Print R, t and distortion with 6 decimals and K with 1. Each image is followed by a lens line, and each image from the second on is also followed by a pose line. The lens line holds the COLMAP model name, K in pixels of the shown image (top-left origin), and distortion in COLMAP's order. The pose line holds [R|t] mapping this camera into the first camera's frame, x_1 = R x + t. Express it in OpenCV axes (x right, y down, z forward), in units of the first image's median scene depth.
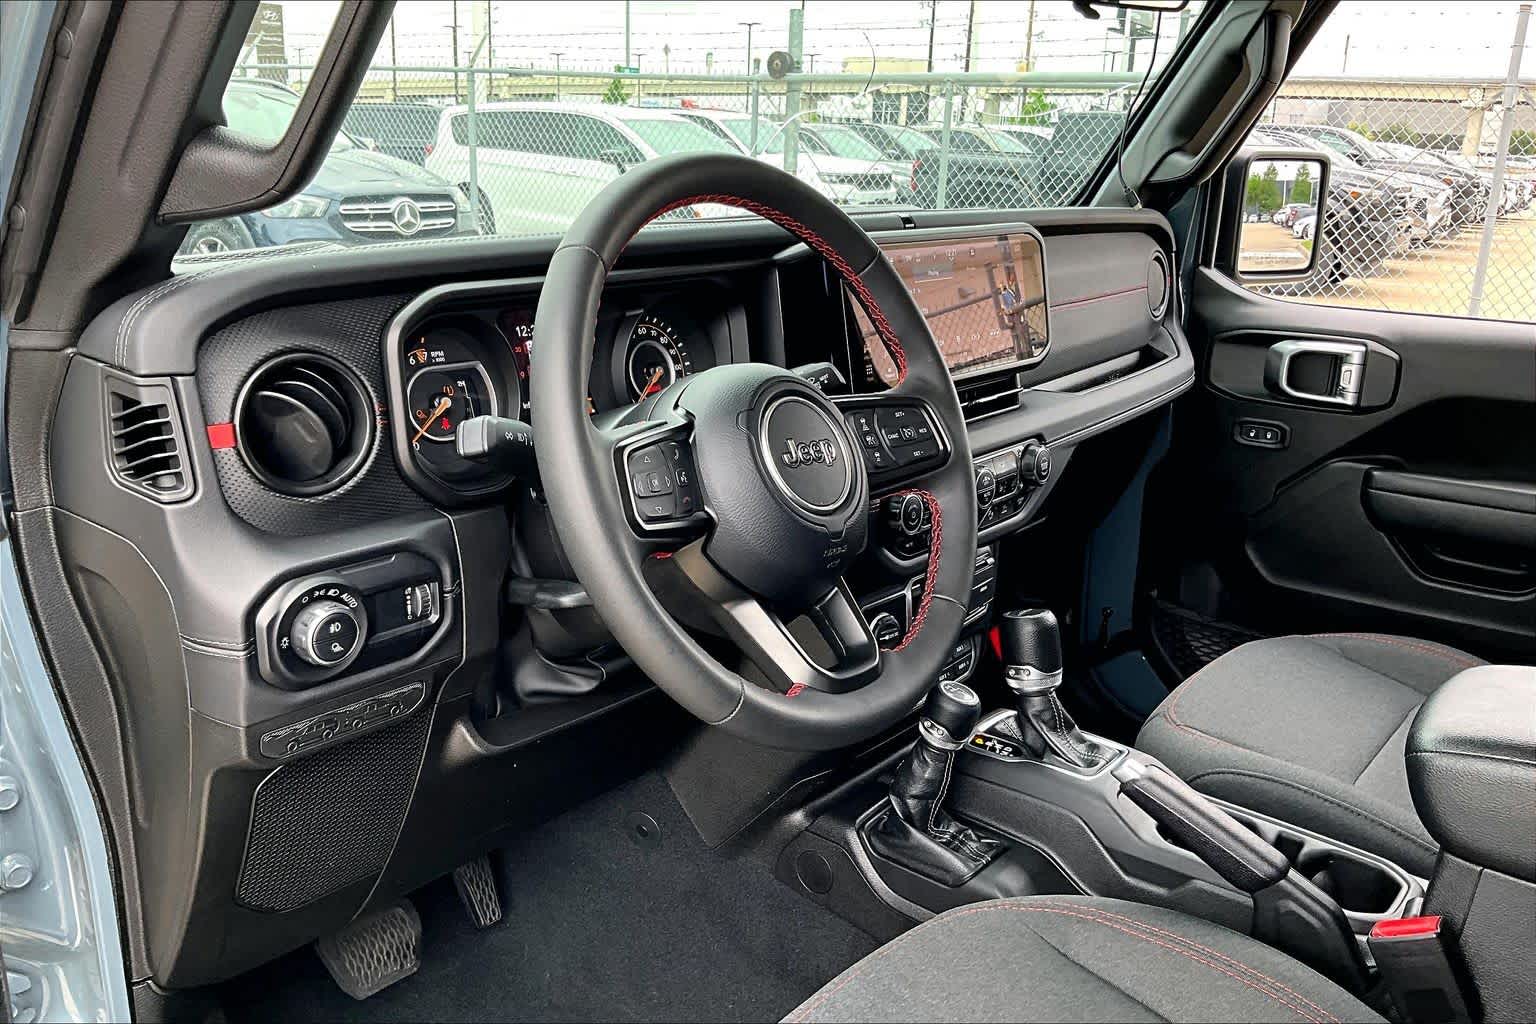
lens RADIAL K [[1294.1, 0, 768.0], [0, 1294.1, 512.0], [0, 0, 1]] dist [0.016481, -0.080570]
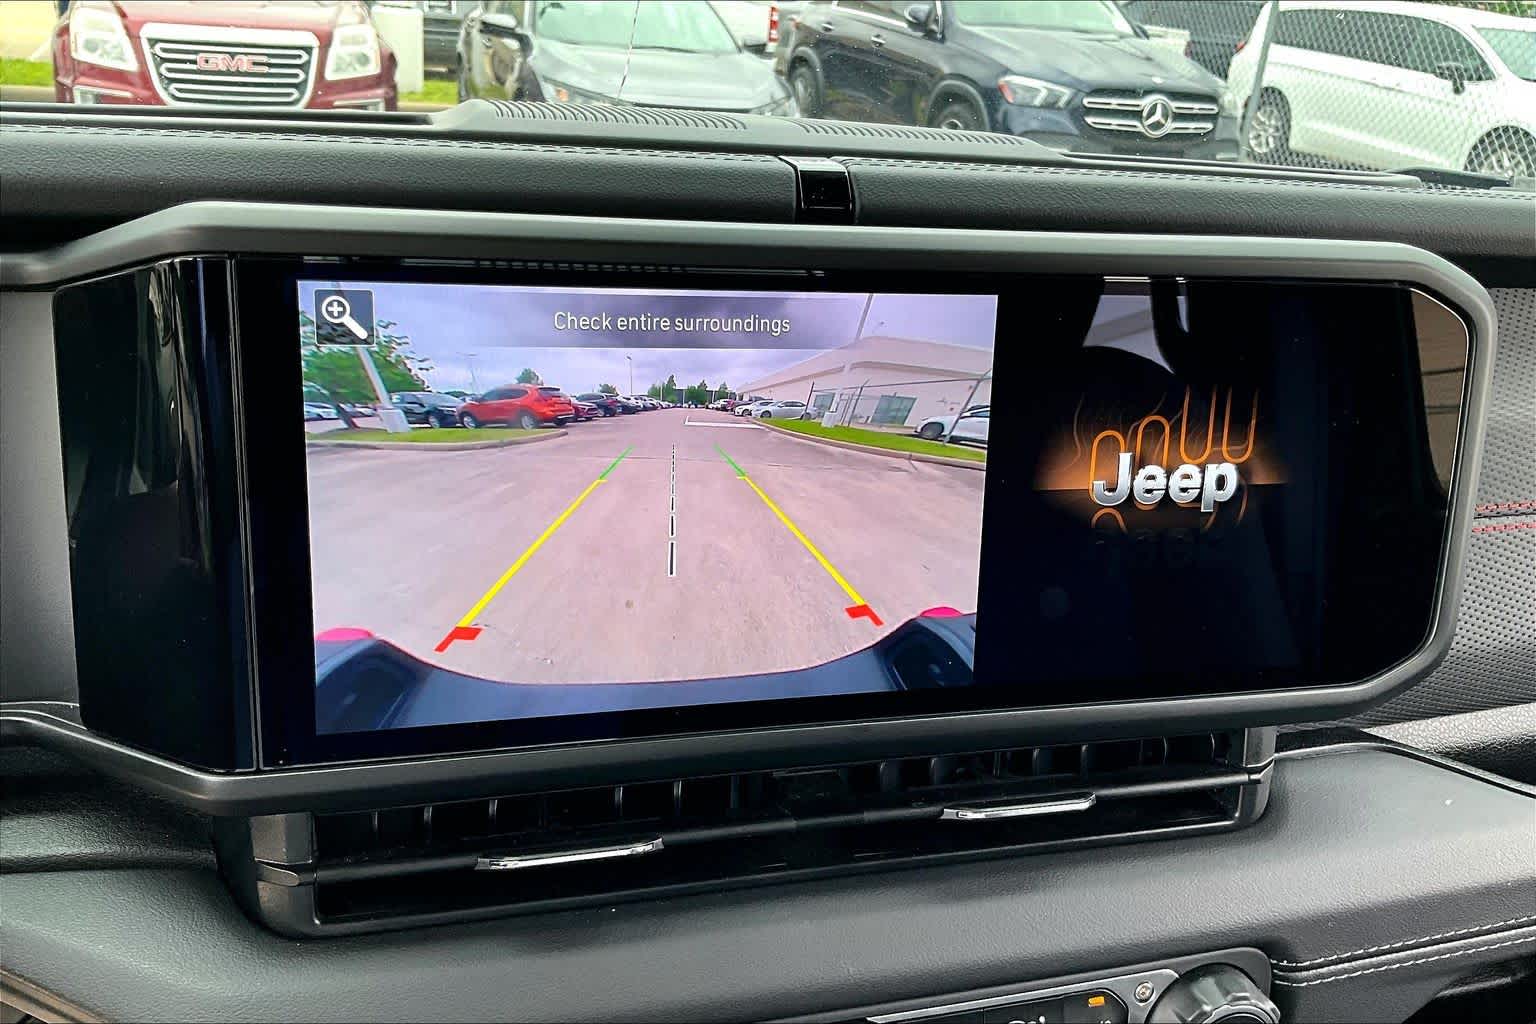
lens RADIAL K [[1294.1, 0, 768.0], [0, 1294.1, 512.0], [0, 0, 1]] dist [0.016481, -0.080570]
pose [[0.815936, 0.251964, -0.520348, 0.035647], [-0.213383, 0.967735, 0.134002, -0.025148], [0.537323, 0.001696, 0.843375, 0.098620]]
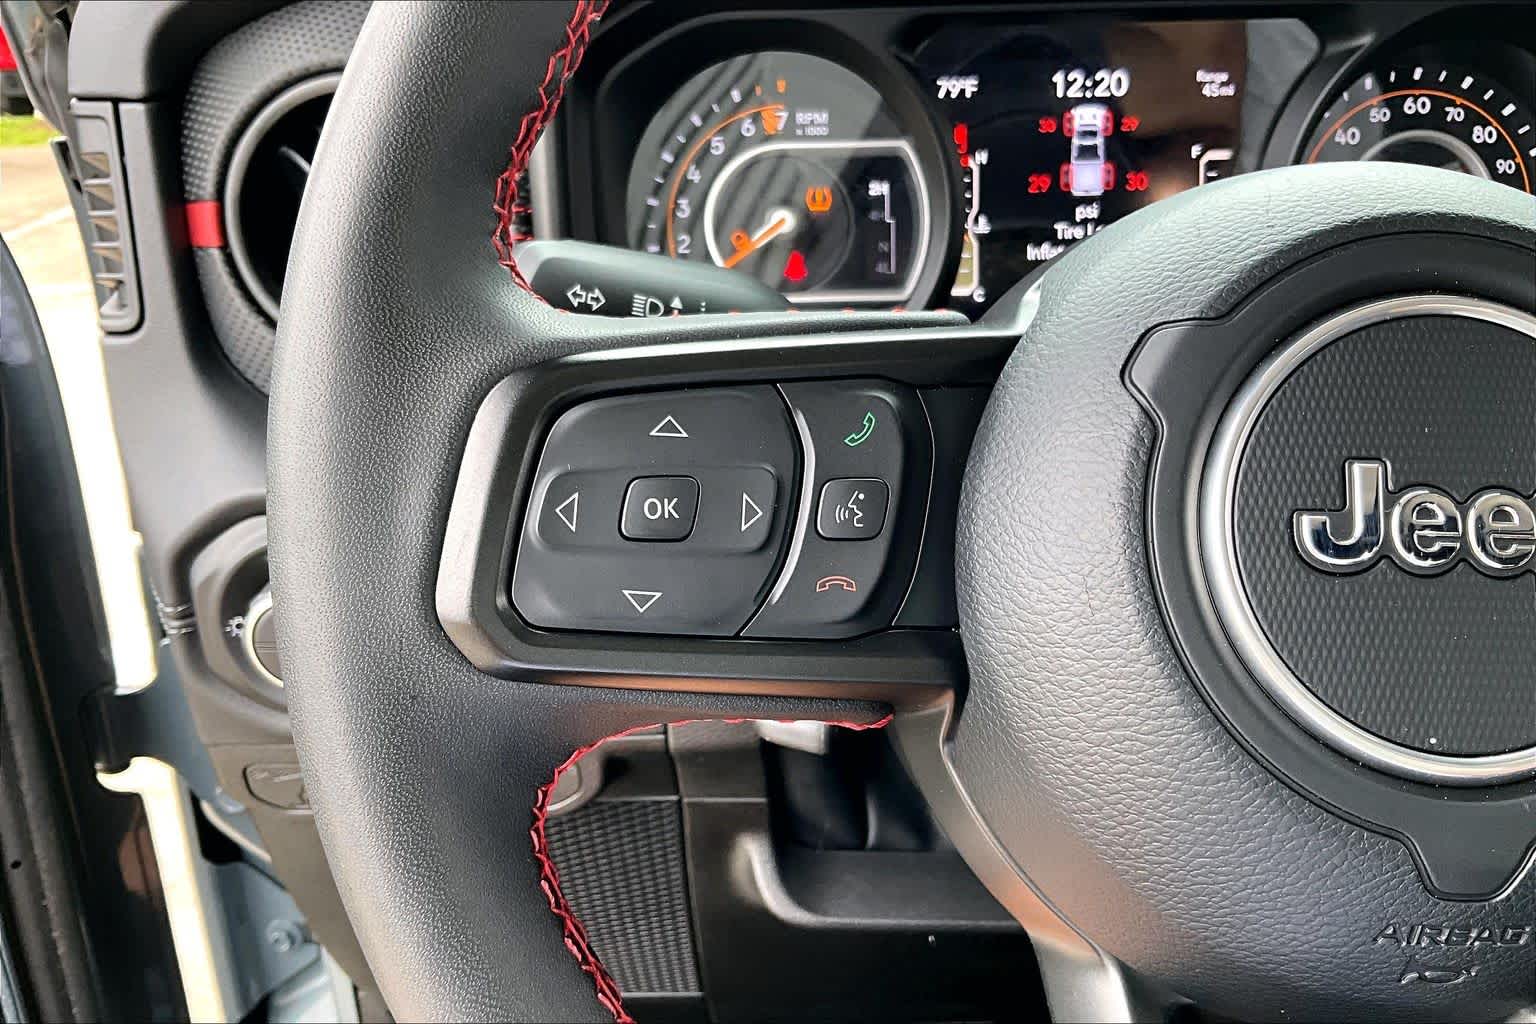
lens RADIAL K [[1294.1, 0, 768.0], [0, 1294.1, 512.0], [0, 0, 1]] dist [0.016481, -0.080570]
pose [[0.603012, 0.260256, -0.754085, 0.135522], [-0.172810, 0.965456, 0.195016, -0.076953], [0.778790, 0.012717, 0.627156, 0.736542]]
